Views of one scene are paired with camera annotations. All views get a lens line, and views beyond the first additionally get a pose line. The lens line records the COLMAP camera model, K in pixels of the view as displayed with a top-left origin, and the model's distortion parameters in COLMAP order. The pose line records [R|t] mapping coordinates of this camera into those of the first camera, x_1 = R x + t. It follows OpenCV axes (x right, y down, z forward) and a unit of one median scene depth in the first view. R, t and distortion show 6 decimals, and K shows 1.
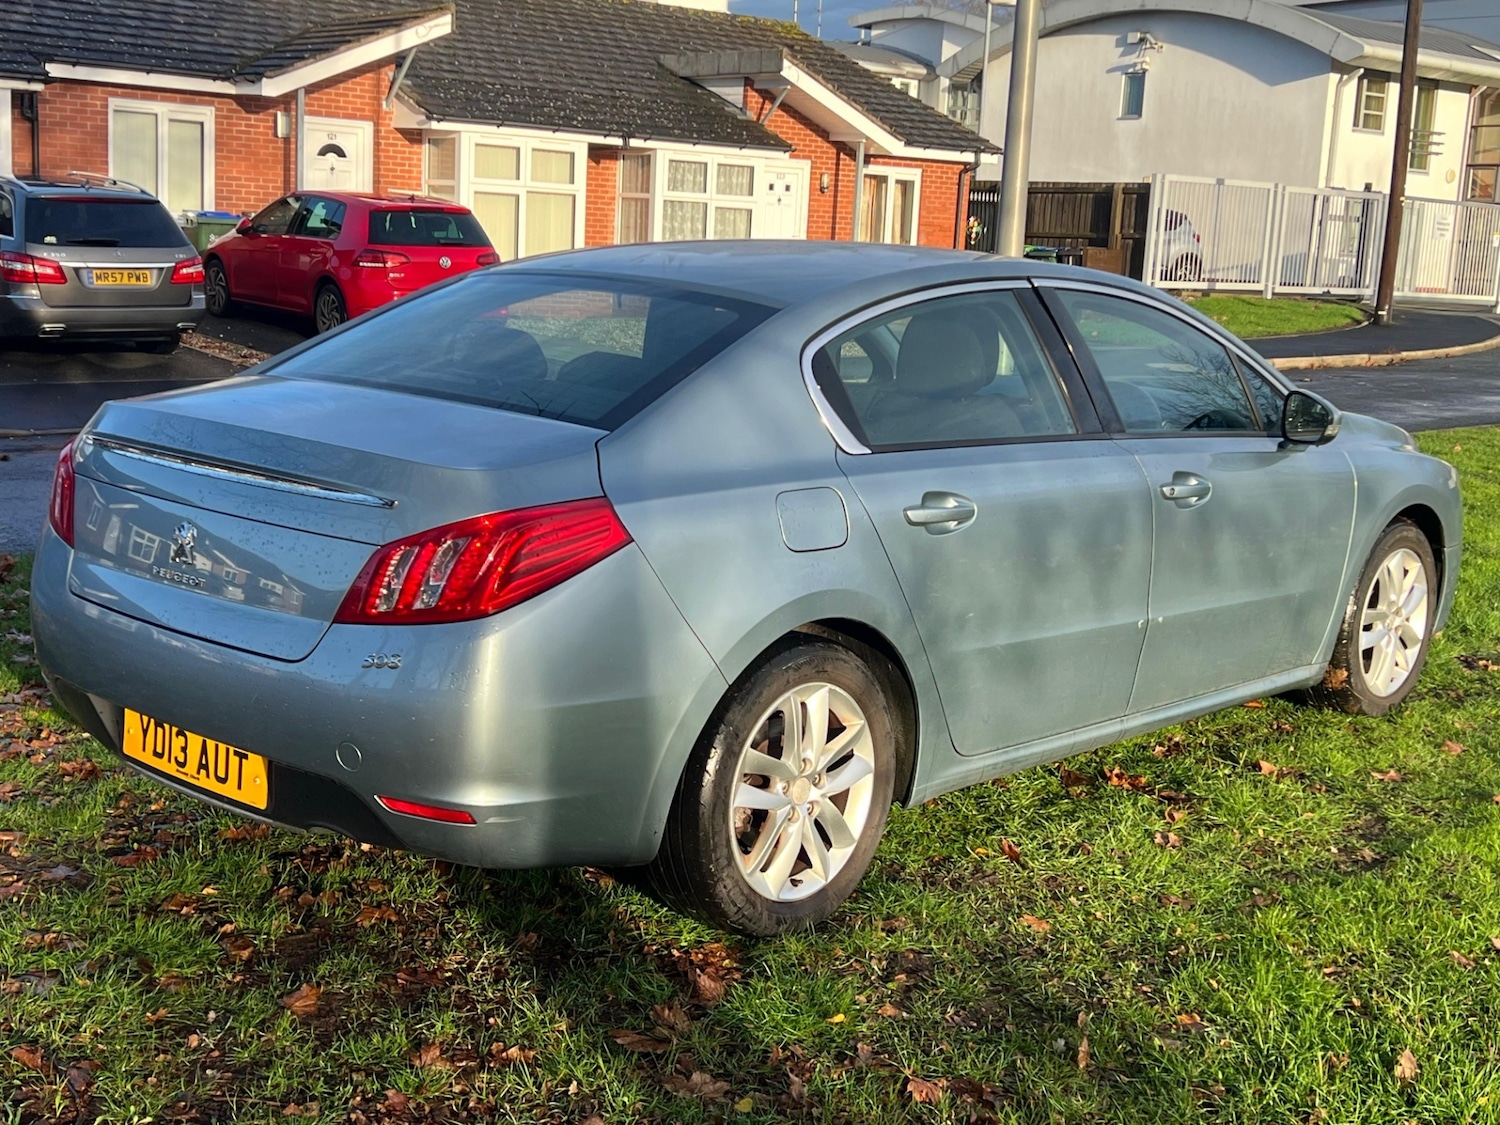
lens RADIAL K [[1910.8, 0, 744.7], [0, 1910.8, 556.2], [0, 0, 1]] dist [0.165301, -0.427058]
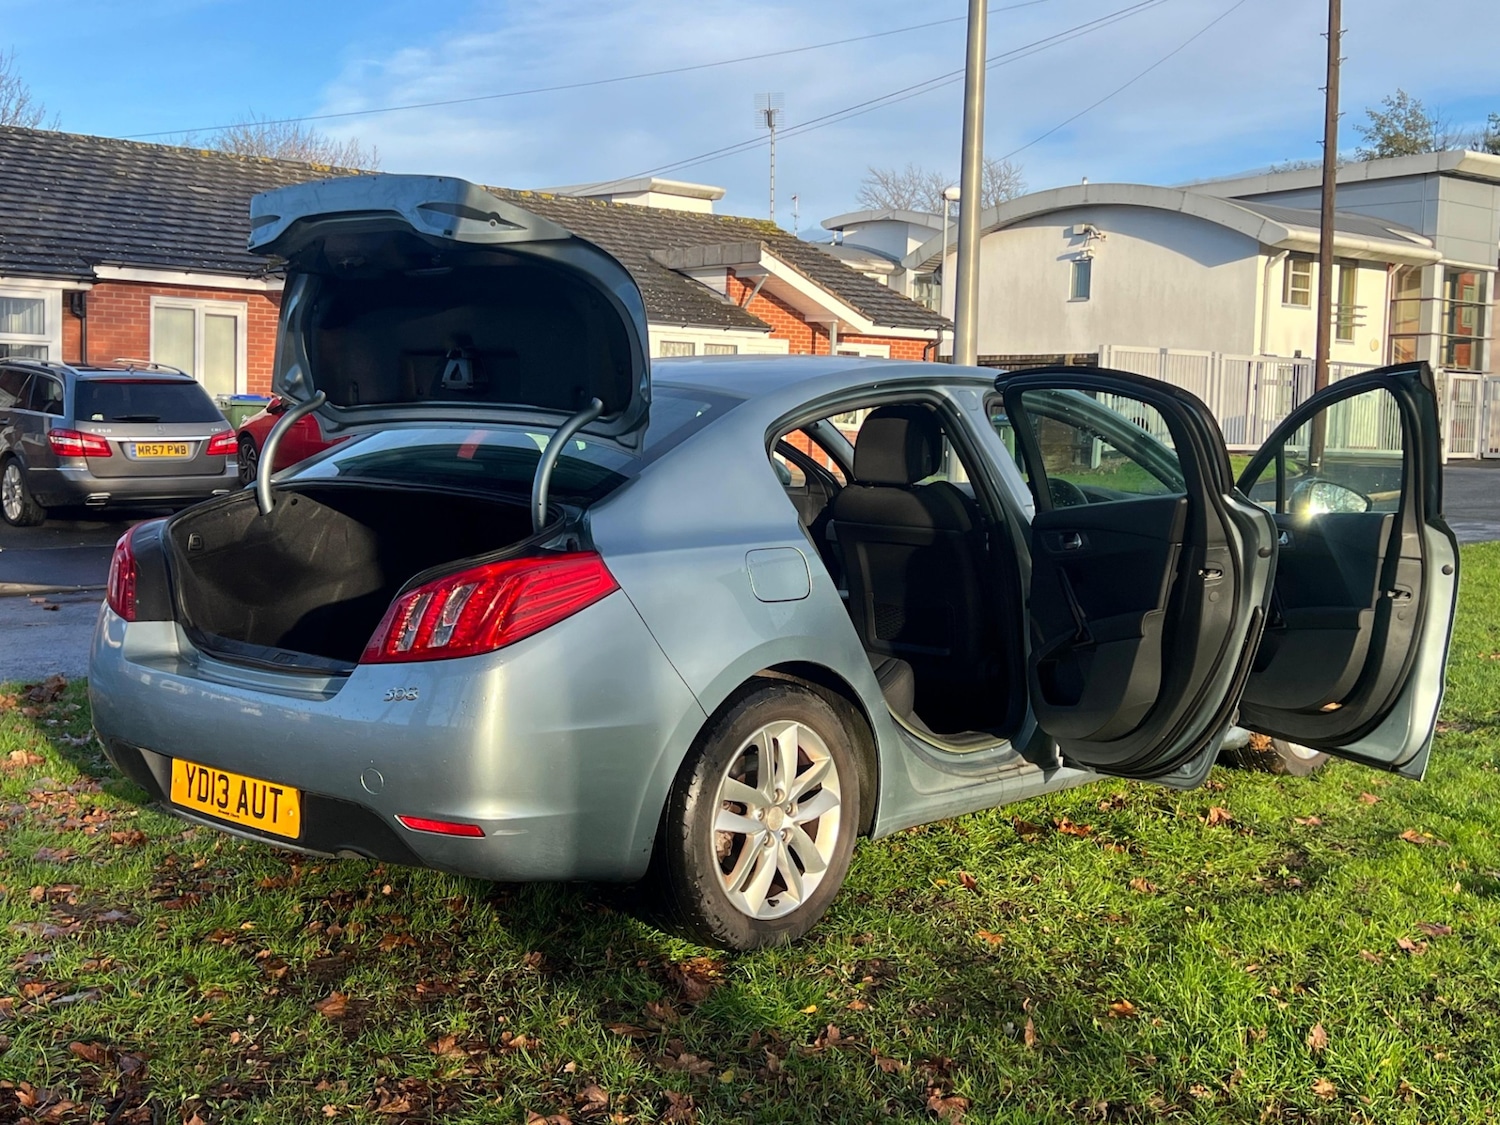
lens RADIAL K [[1784.0, 0, 745.7], [0, 1784.0, 532.5], [0, 0, 1]] dist [0.173946, -0.471034]
pose [[0.999674, -0.025009, 0.005170, 0.008637], [0.025408, 0.994393, -0.102647, 0.050105], [-0.002574, 0.102745, 0.994704, -0.048835]]
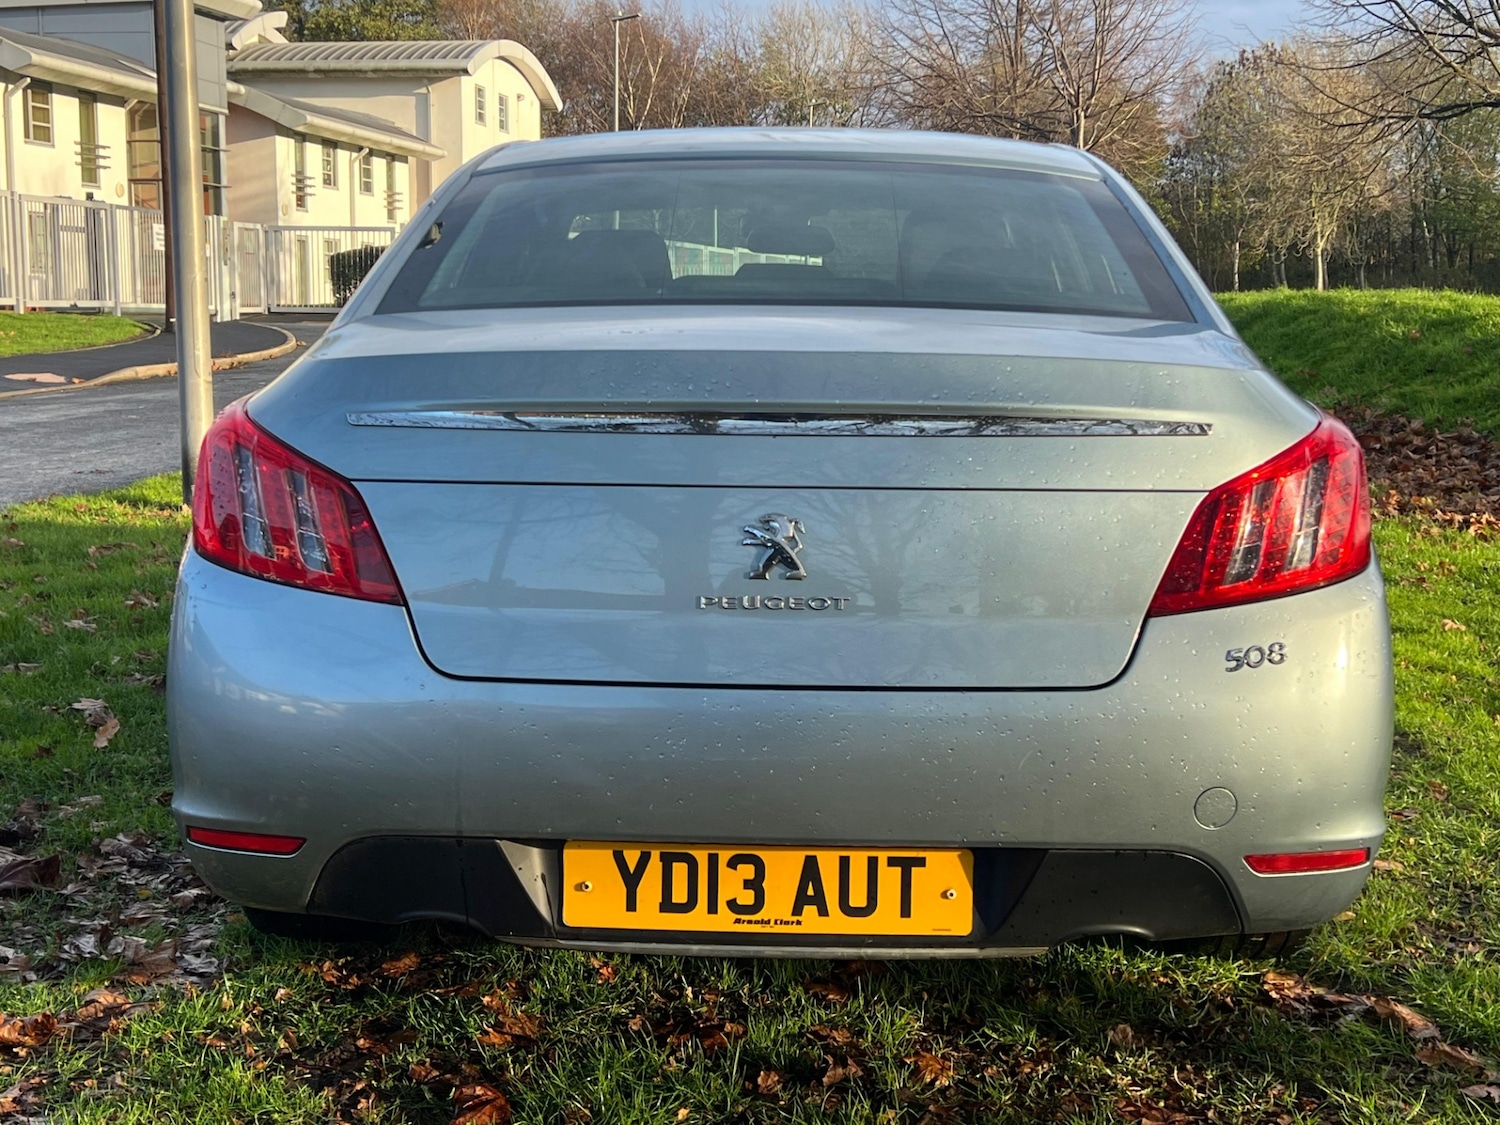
lens RADIAL K [[1908.7, 0, 750.0], [0, 1908.7, 562.5], [0, 0, 1]] dist [0.169029, -0.435320]
pose [[0.756419, -0.132495, 0.640527, -0.516274], [0.139015, 0.989462, 0.040506, -0.020898], [-0.639144, 0.058403, 0.766867, 0.401887]]
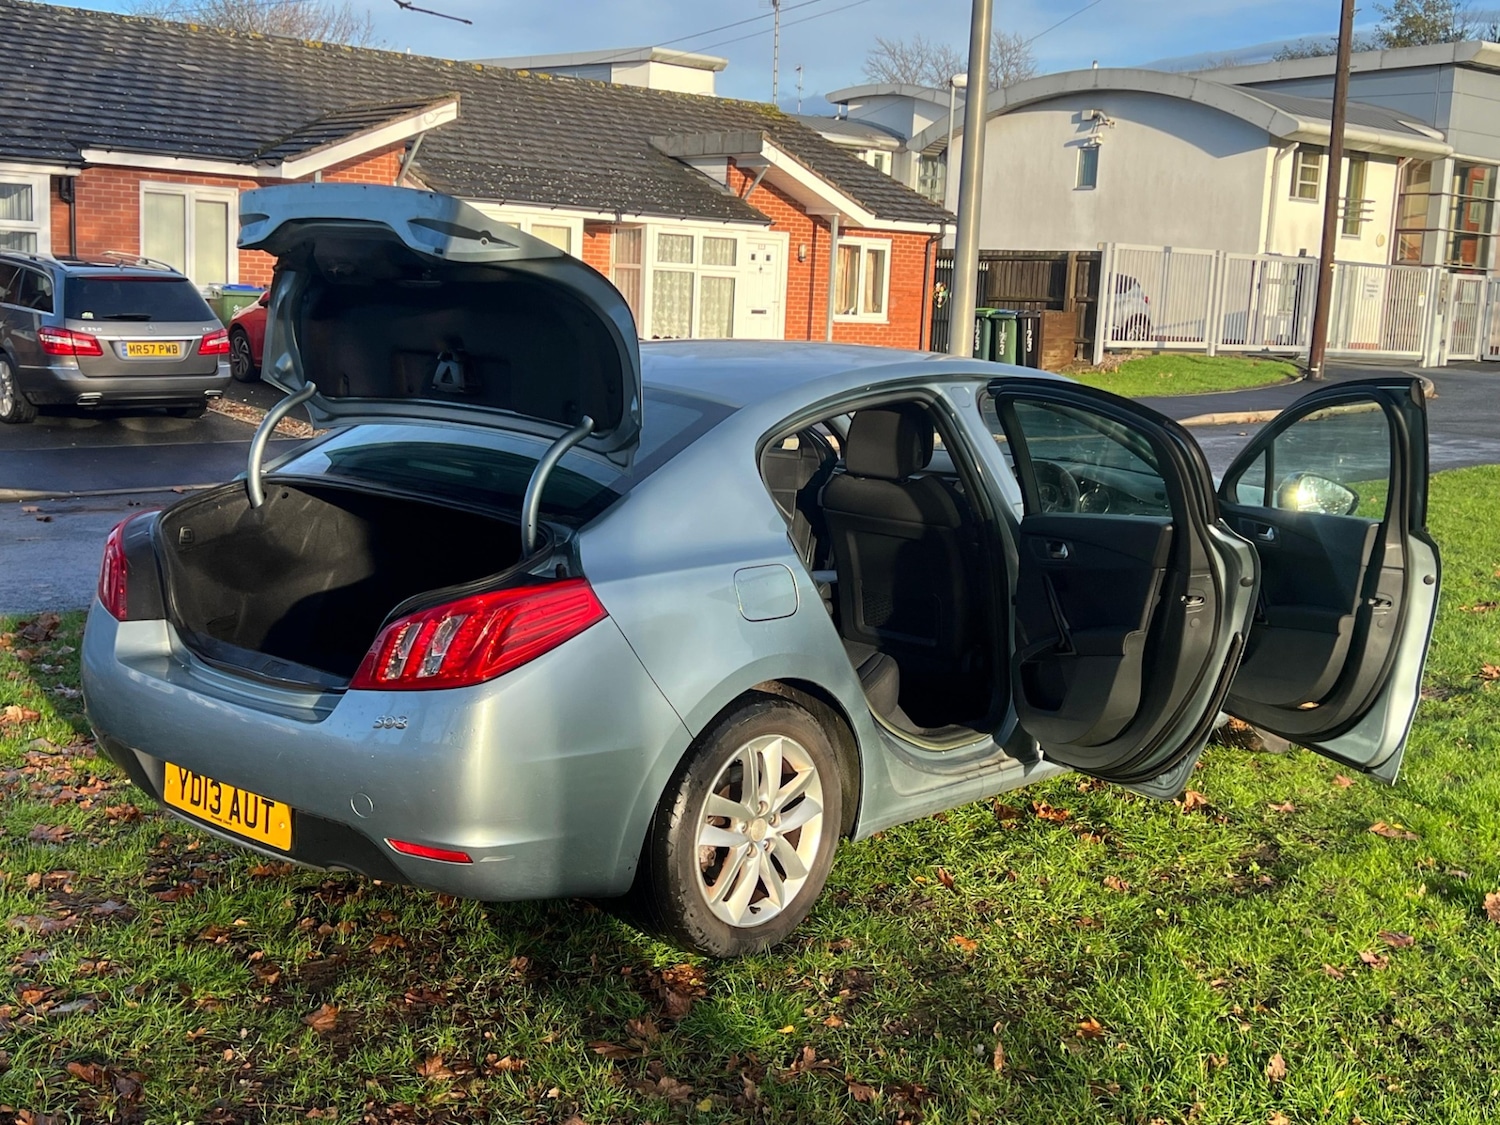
lens RADIAL K [[1784.6, 0, 756.9], [0, 1784.6, 564.3], [0, 0, 1]] dist [0.174788, -0.474563]
pose [[0.999900, -0.007015, 0.012247, 0.013103], [0.007203, 0.999855, -0.015438, -0.015609], [-0.012137, 0.015525, 0.999806, -0.059127]]
